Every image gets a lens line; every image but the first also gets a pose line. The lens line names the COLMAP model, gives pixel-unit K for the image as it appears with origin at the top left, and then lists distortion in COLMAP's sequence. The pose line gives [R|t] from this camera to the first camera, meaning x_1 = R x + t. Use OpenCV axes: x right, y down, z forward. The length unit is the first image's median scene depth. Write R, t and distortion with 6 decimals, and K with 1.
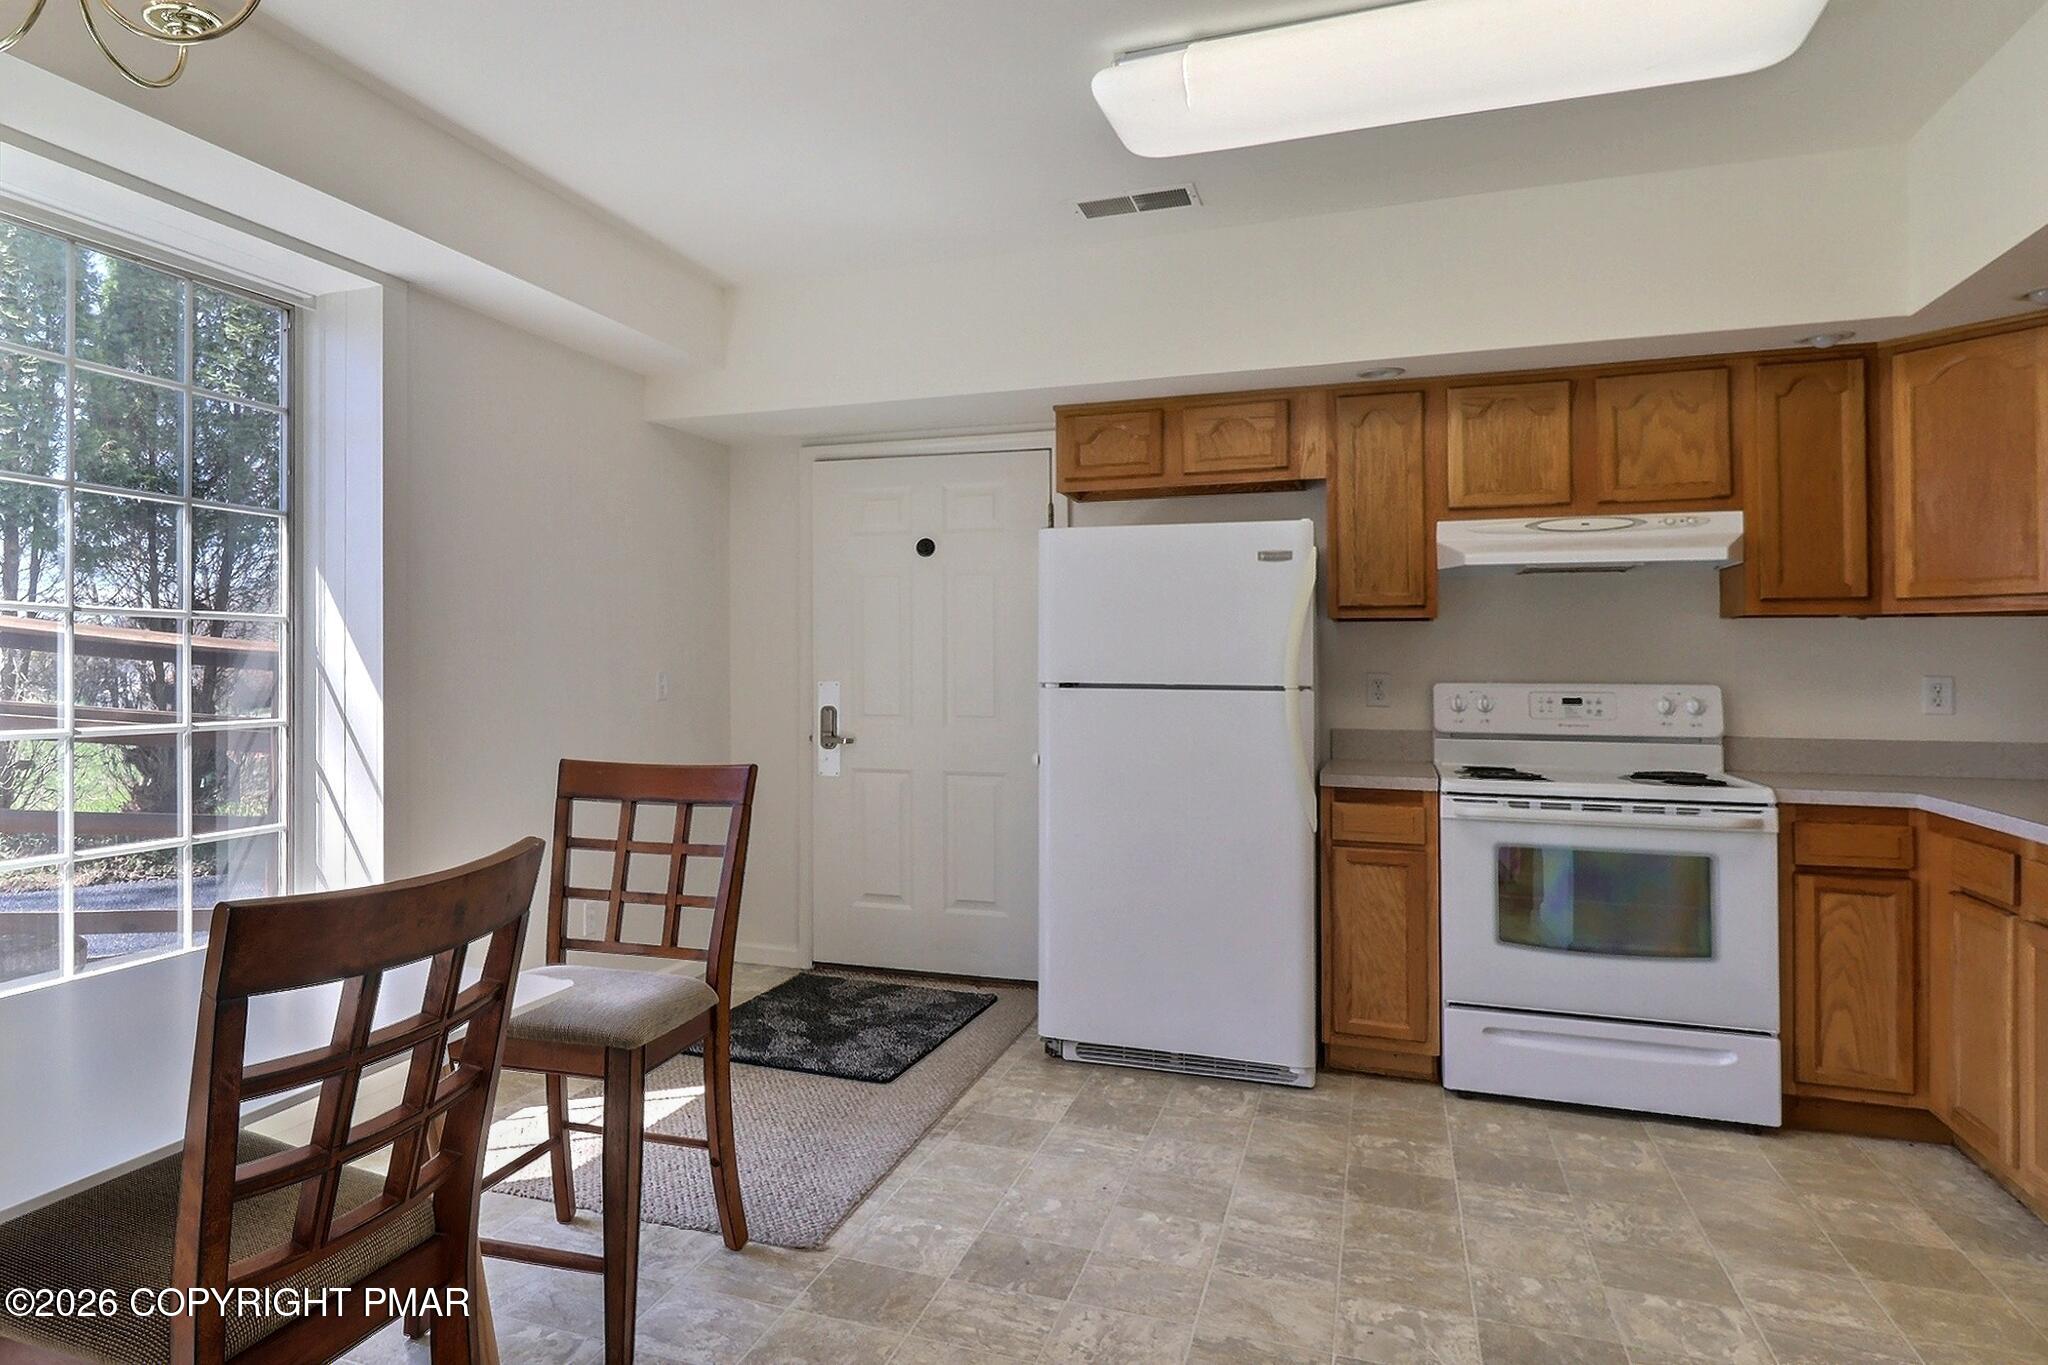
lens RADIAL K [[1207.5, 0, 958.4], [0, 1207.5, 681.2], [0, 0, 1]] dist [0.000974, -0.000327]
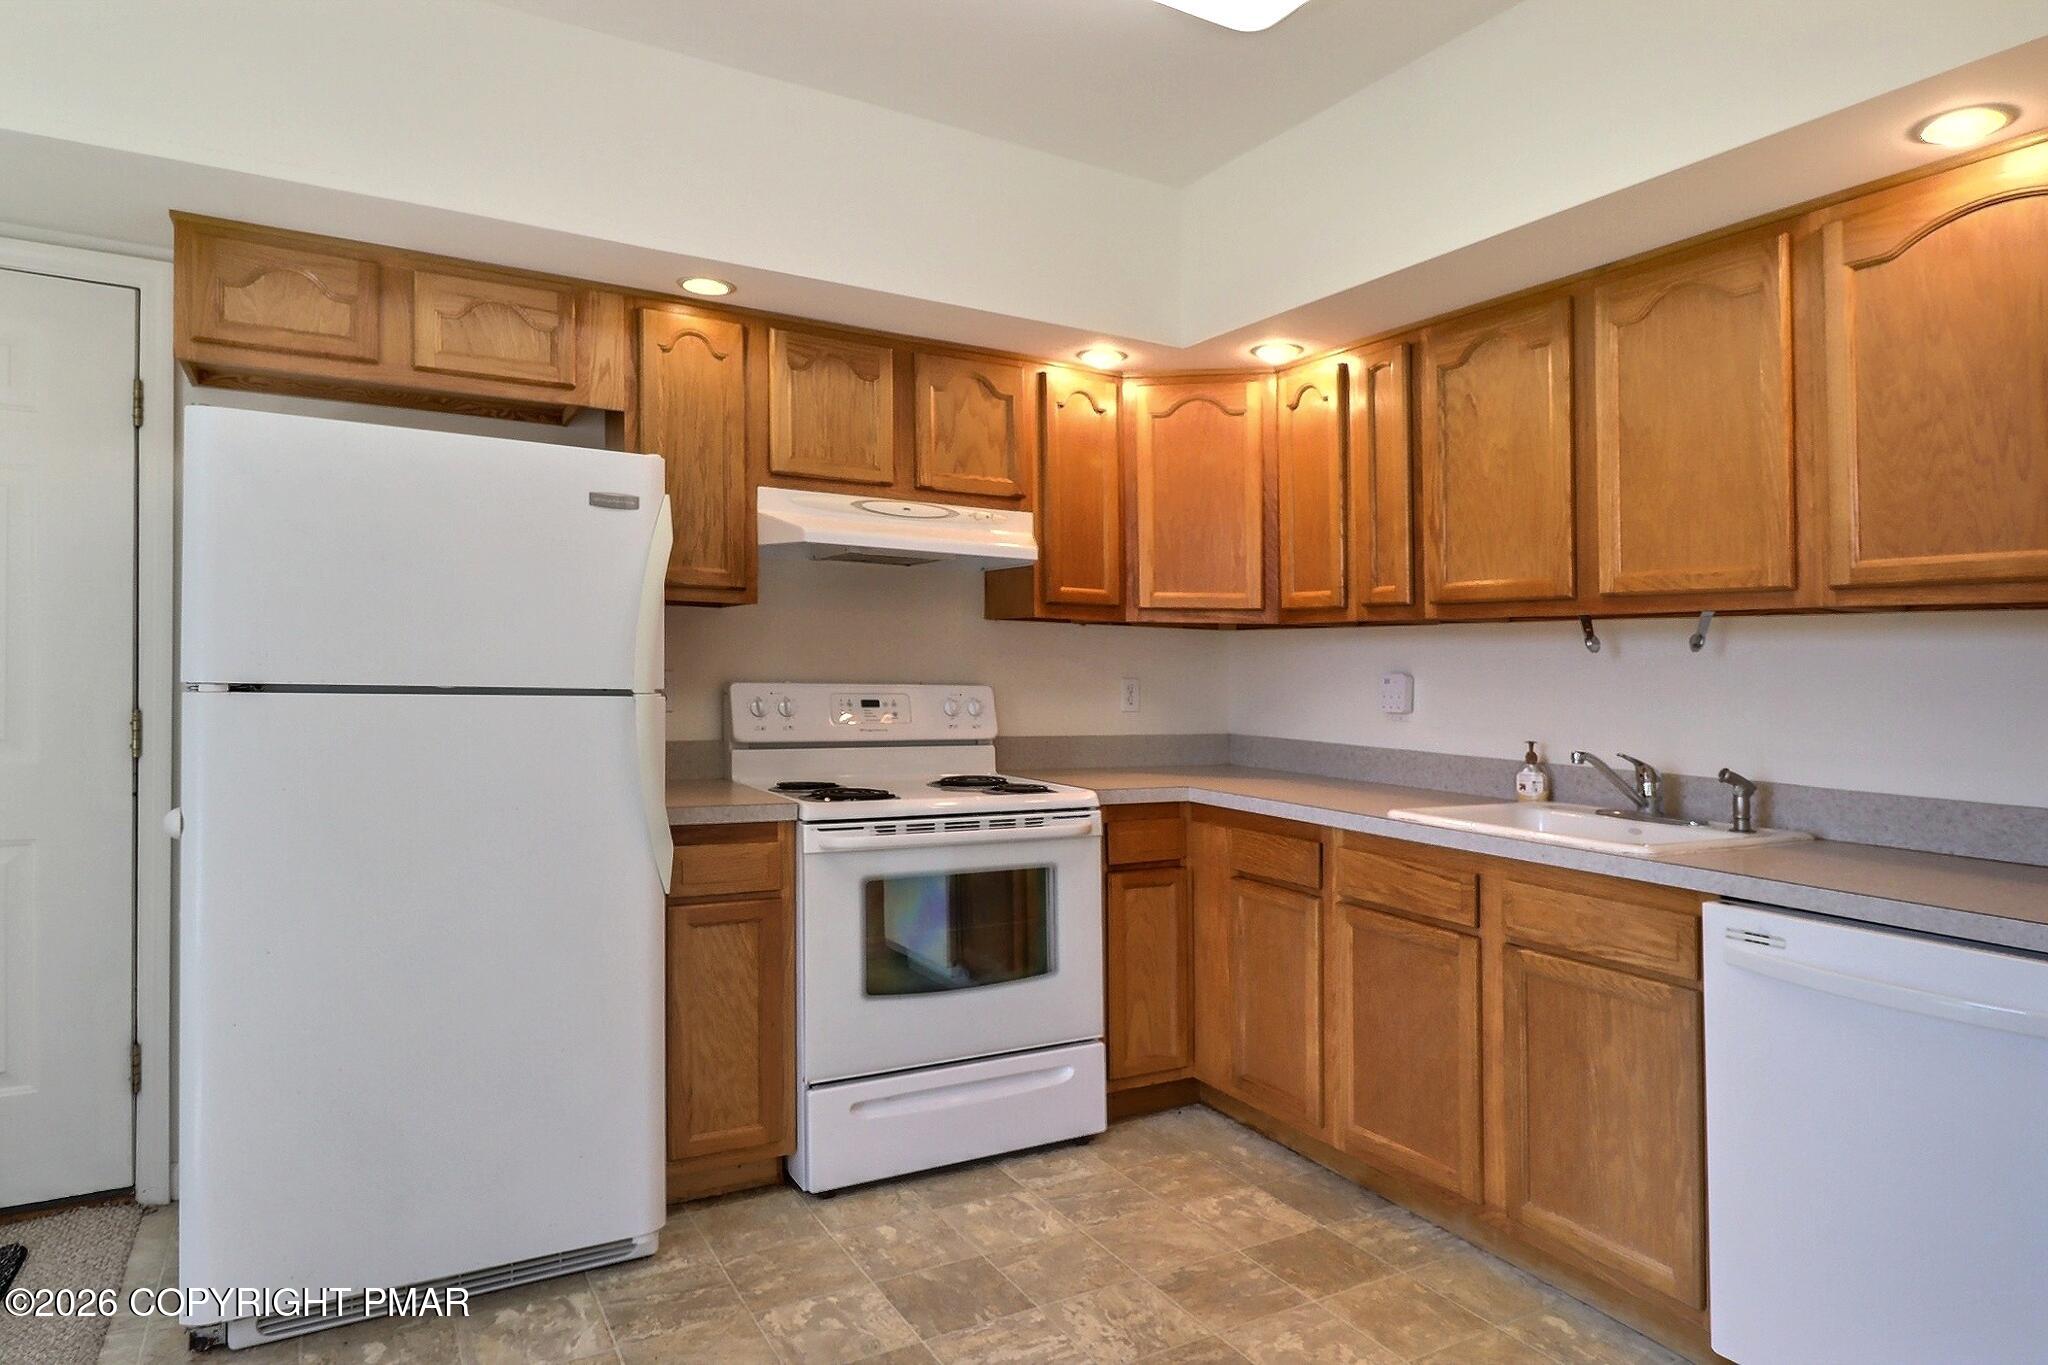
lens RADIAL K [[1101.4, 0, 927.6], [0, 1101.4, 663.9], [0, 0, 1]] dist [-0.001172, -0.001636]
pose [[0.660143, 0.013306, 0.751022, -0.093862], [-0.009290, 0.999911, -0.009550, -0.006168], [-0.751083, -0.000673, 0.660208, 0.451542]]
